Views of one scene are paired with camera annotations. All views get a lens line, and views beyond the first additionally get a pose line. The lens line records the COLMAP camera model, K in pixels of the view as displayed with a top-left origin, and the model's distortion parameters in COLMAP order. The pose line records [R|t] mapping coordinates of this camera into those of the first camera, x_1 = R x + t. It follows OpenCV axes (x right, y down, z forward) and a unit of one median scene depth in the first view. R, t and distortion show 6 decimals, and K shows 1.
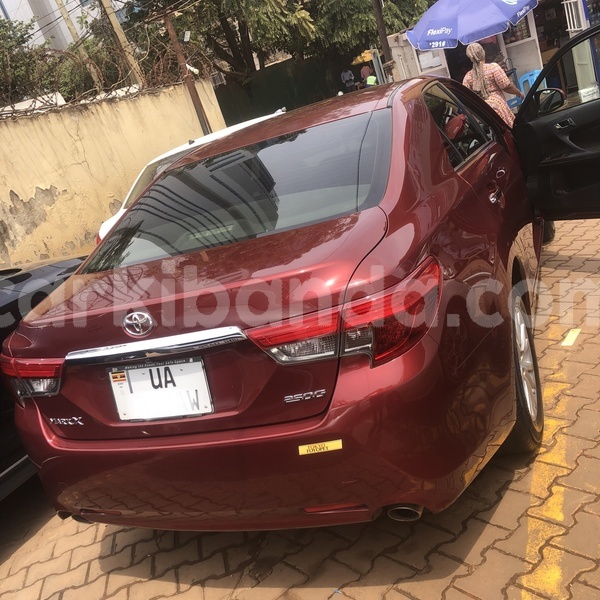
lens RADIAL K [[748.7, 0, 300.6], [0, 748.7, 299.0], [0, 0, 1]] dist [0.014589, 0.000000]
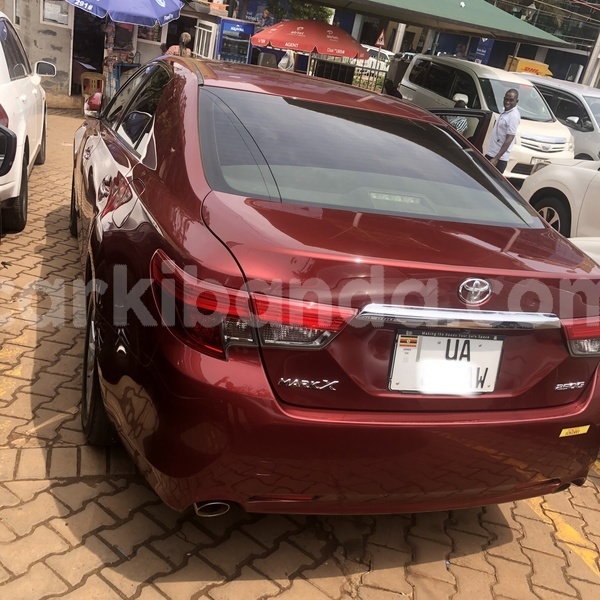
lens RADIAL K [[748.7, 0, 300.6], [0, 748.7, 301.2], [0, 0, 1]] dist [0.014589, 0.000000]
pose [[0.602571, 0.176817, 0.778232, -1.049848], [-0.184029, 0.979652, -0.080090, 0.156460], [-0.776558, -0.094957, 0.622849, 0.570686]]
